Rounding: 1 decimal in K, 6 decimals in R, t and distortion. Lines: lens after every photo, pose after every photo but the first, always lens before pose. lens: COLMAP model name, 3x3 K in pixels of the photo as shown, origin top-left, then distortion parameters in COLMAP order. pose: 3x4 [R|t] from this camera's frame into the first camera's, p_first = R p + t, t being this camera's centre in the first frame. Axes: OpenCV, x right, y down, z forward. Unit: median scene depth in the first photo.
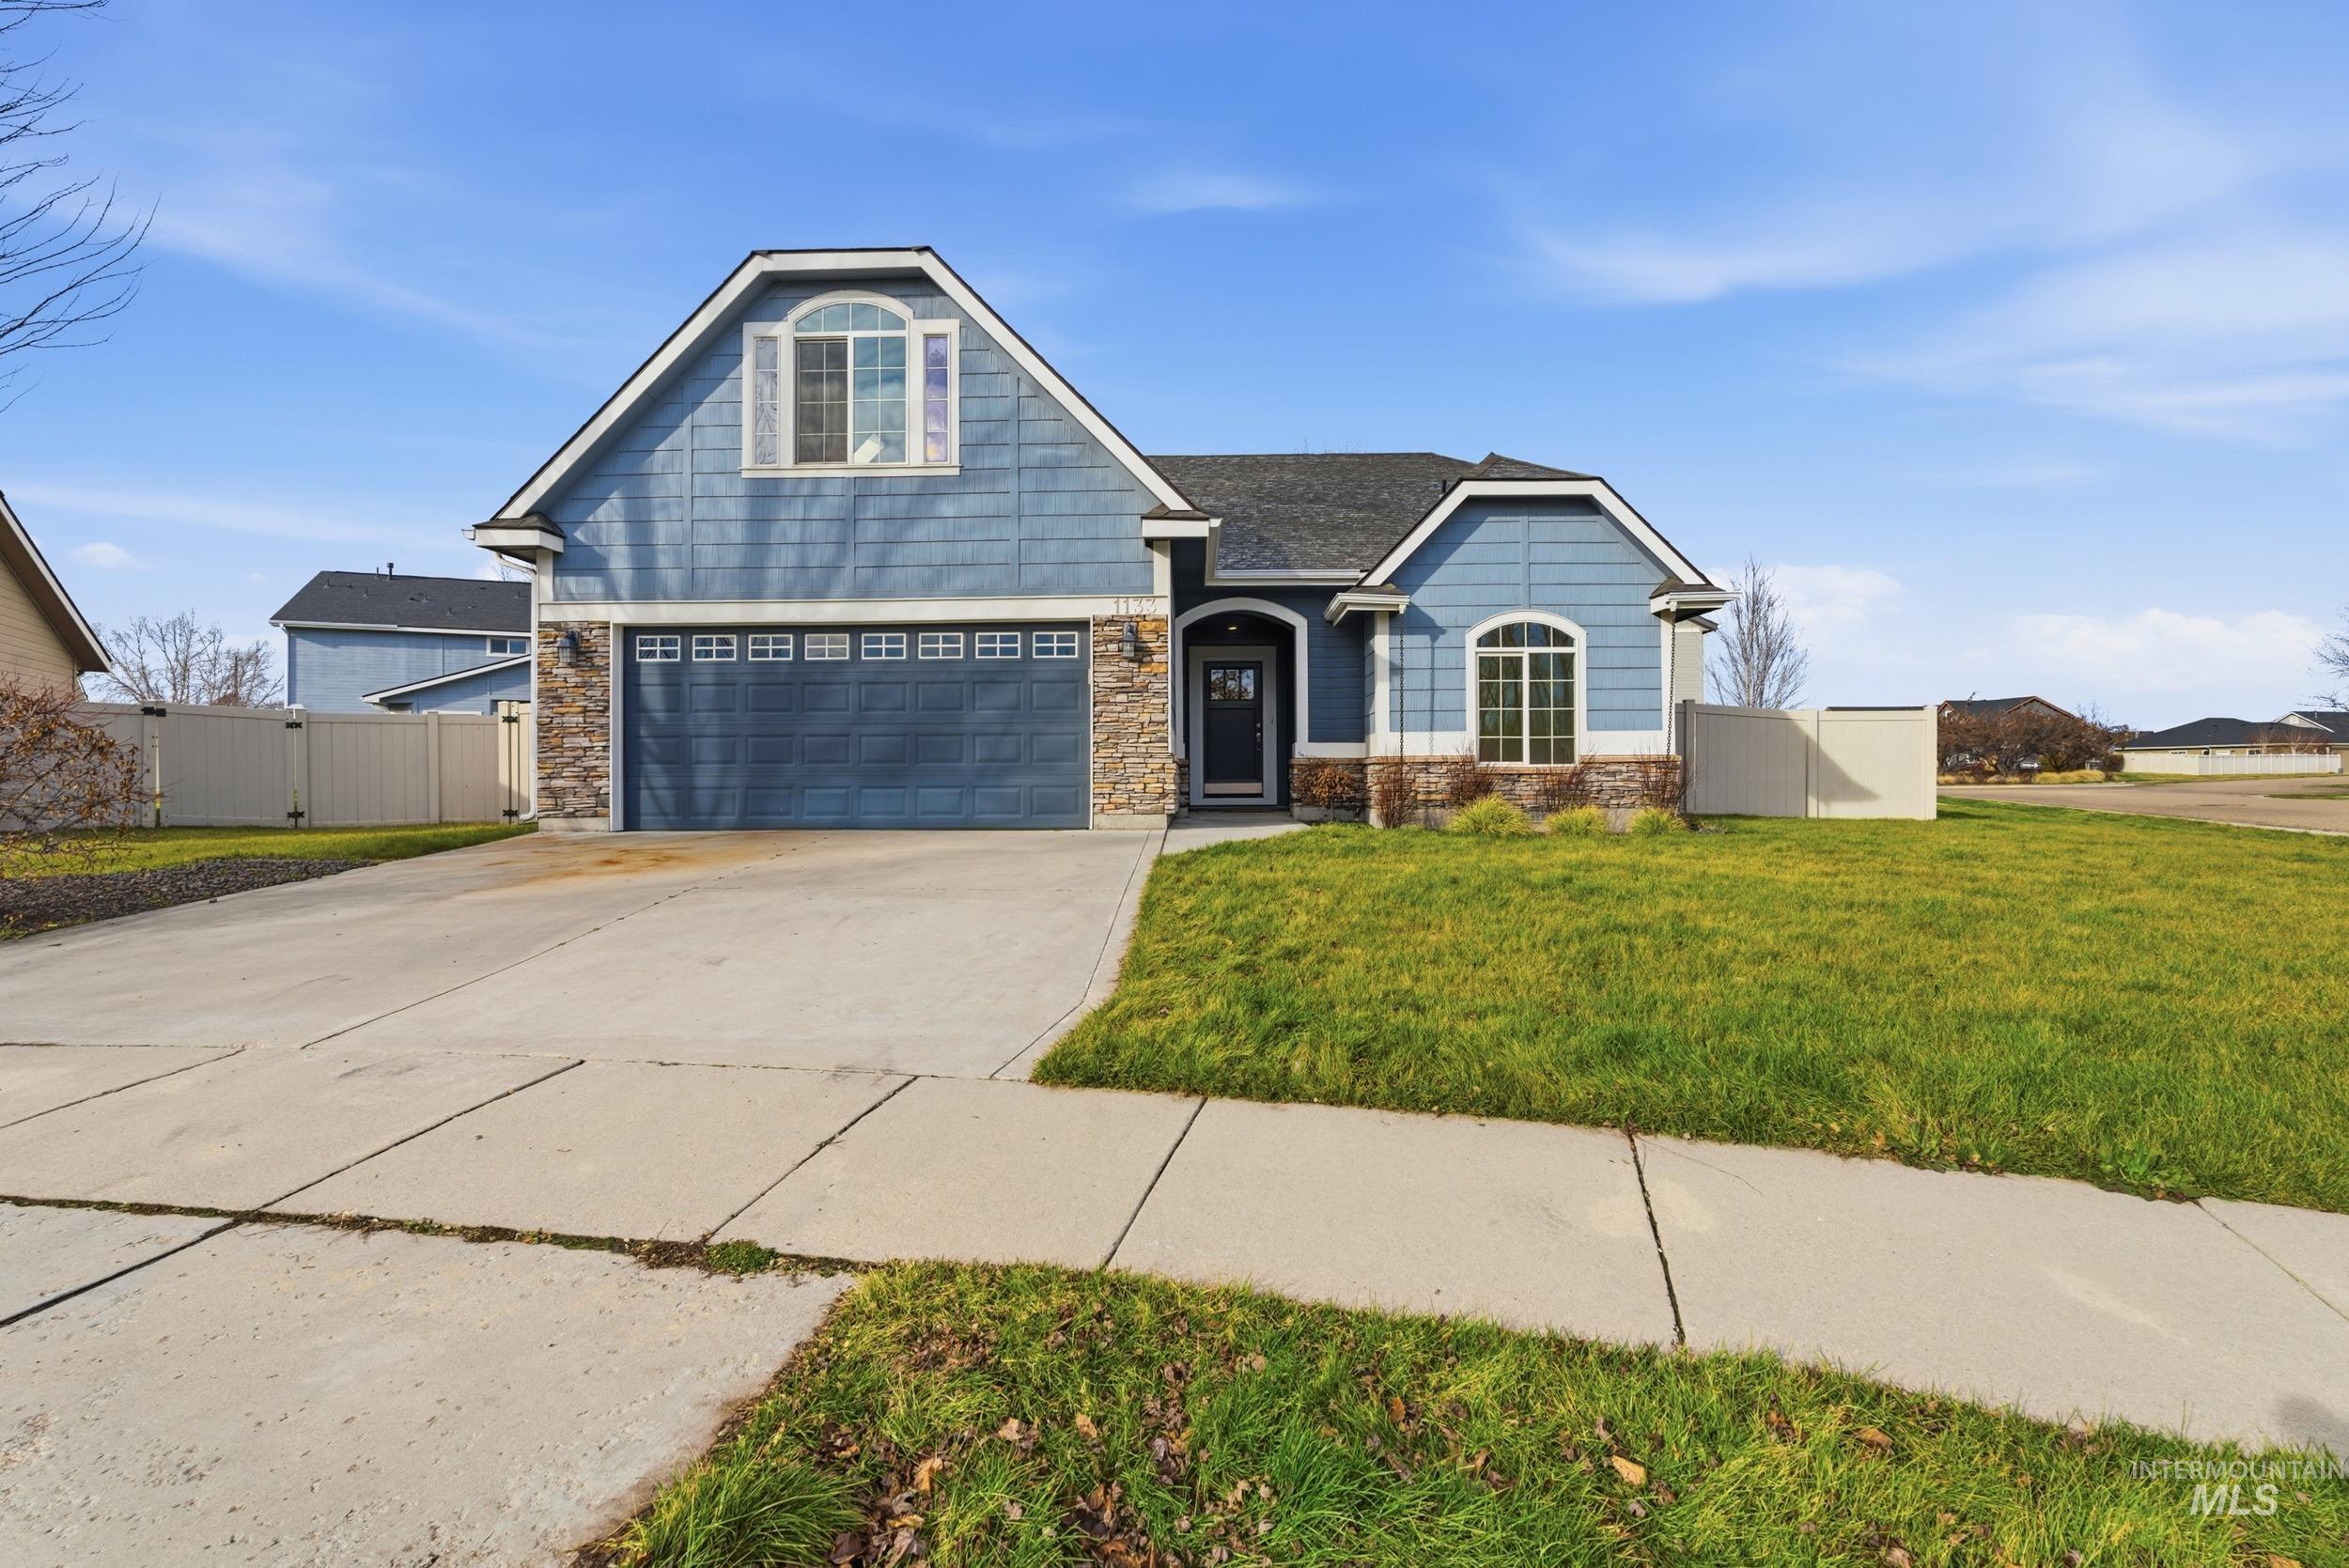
lens RADIAL K [[1048.0, 0, 1179.1], [0, 1048.0, 793.0], [0, 0, 1]] dist [-0.004597, 0.000130]
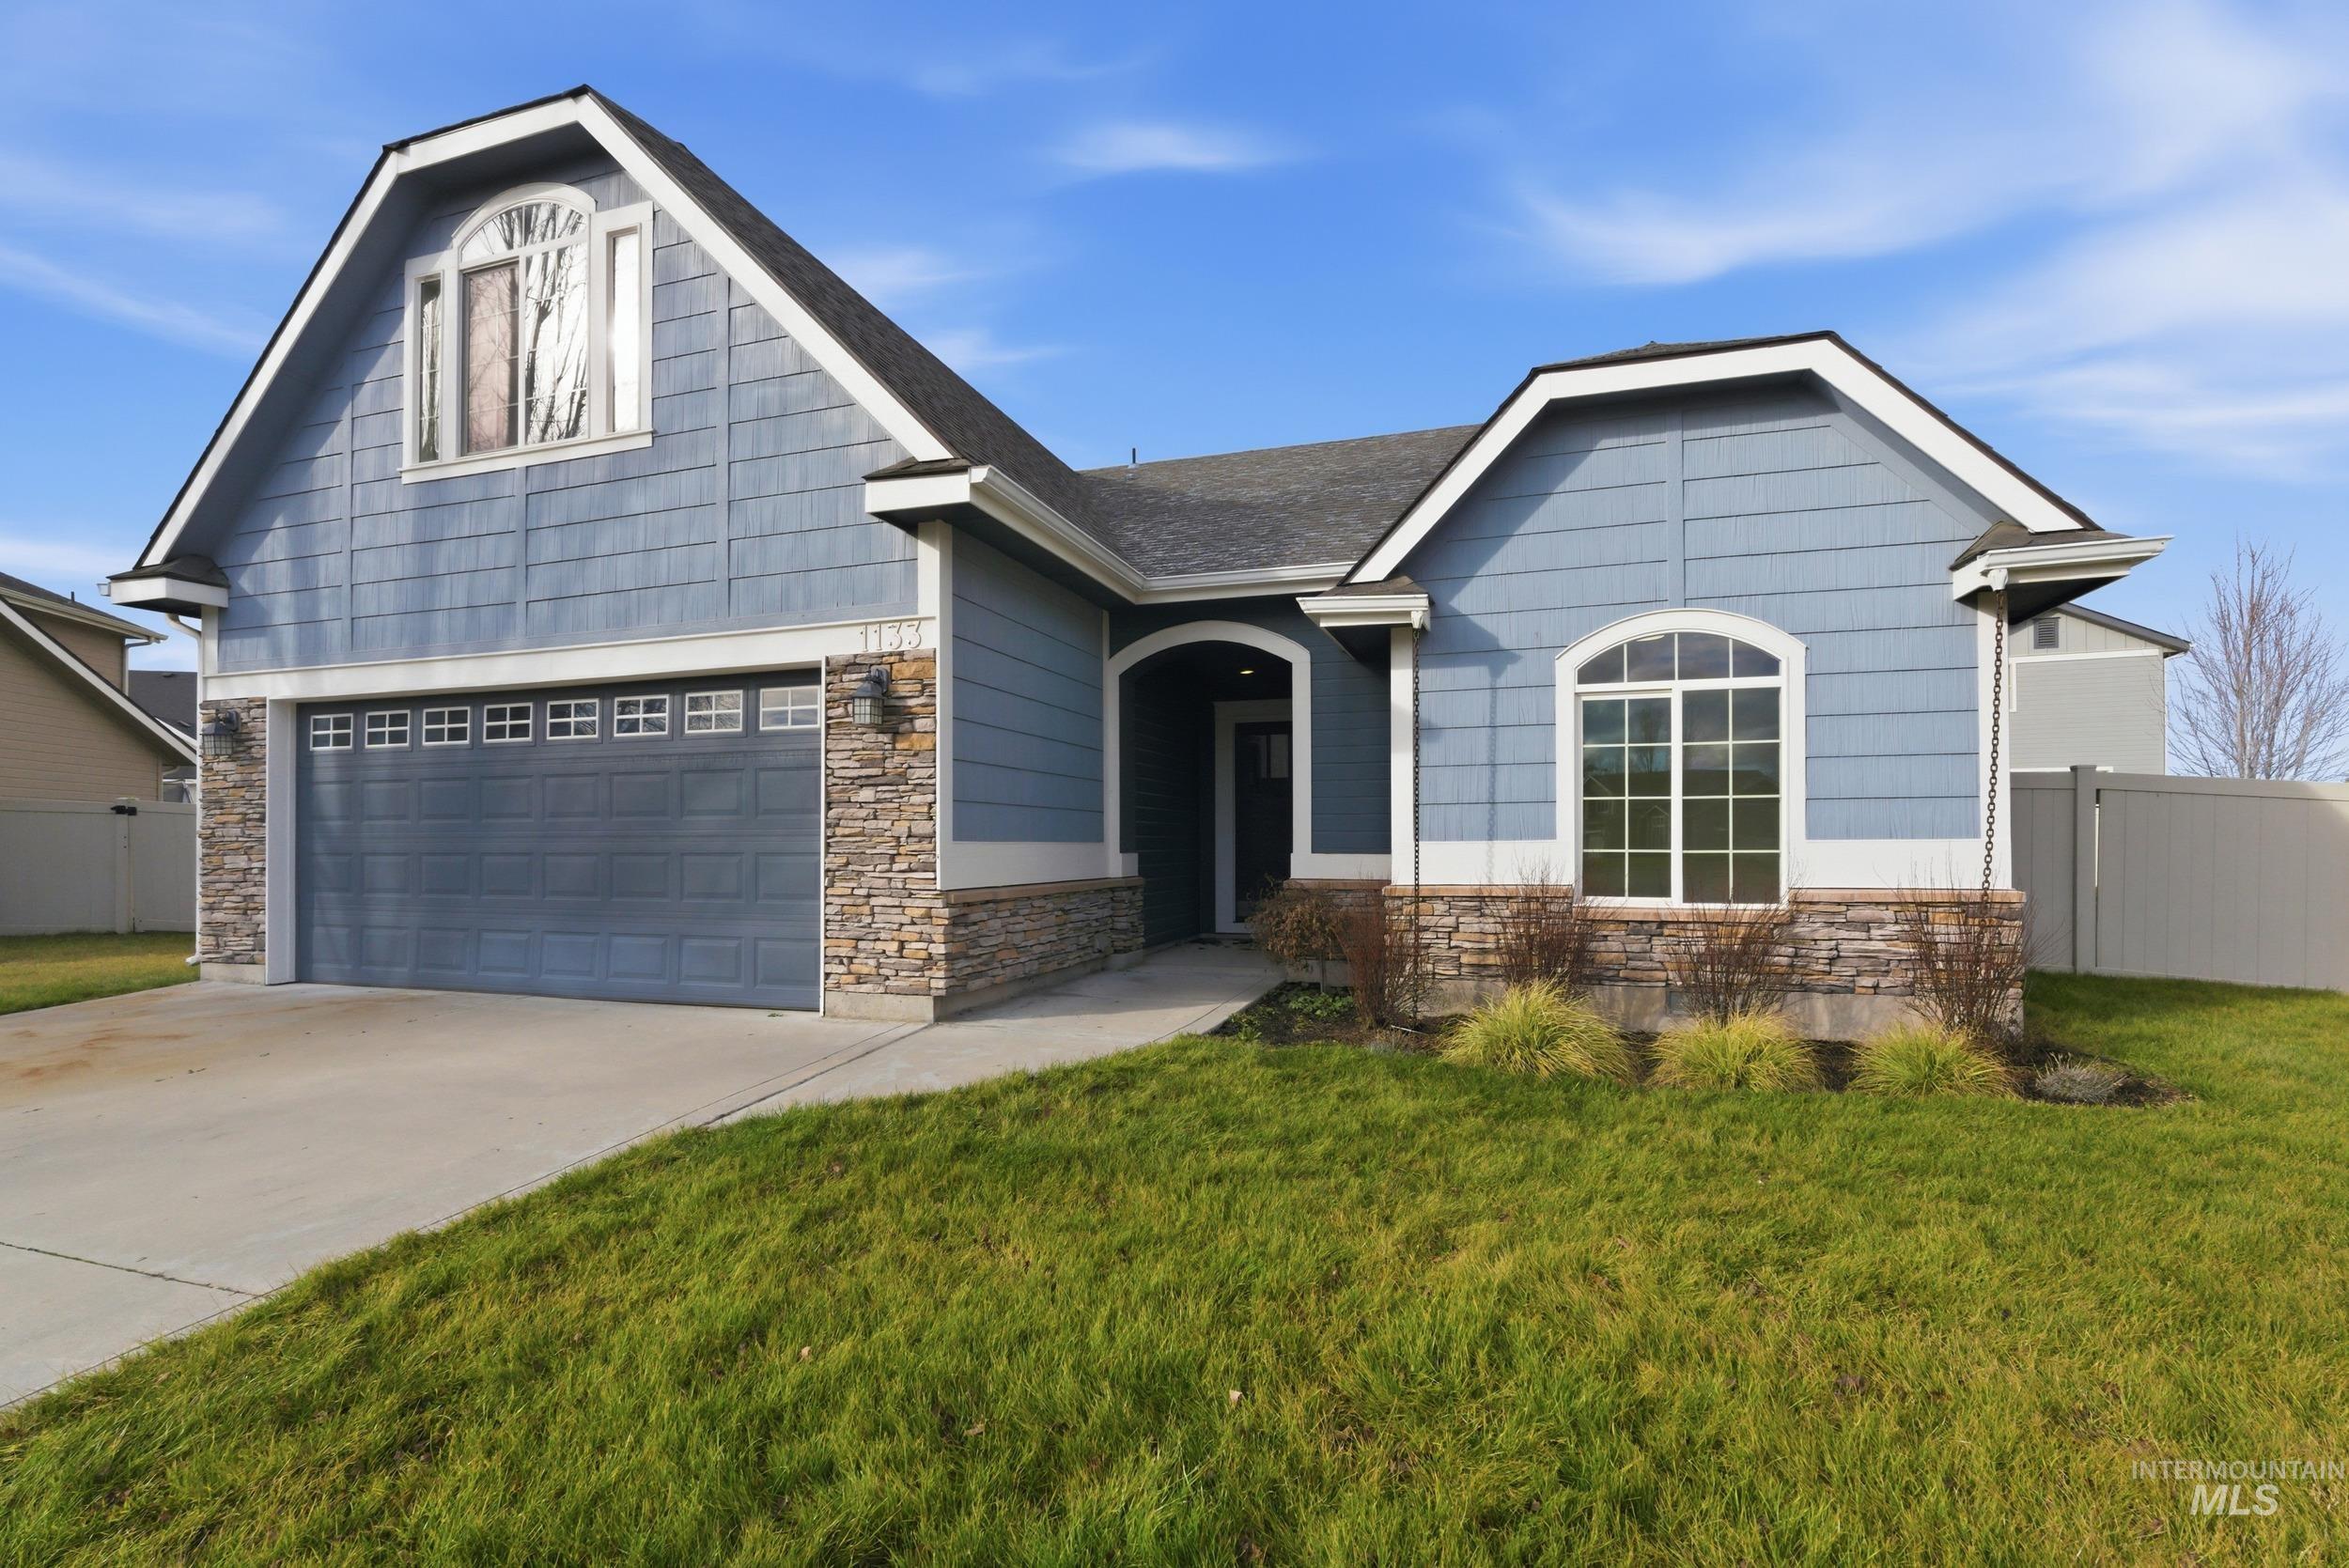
lens RADIAL K [[1067.4, 0, 1175.0], [0, 1067.4, 853.1], [0, 0, 1]] dist [-0.003732, -0.000316]
pose [[0.957119, 0.004179, -0.289664, 0.273498], [-0.005291, 0.999981, -0.003057, -0.055056], [0.289645, 0.004458, 0.957124, 0.462897]]
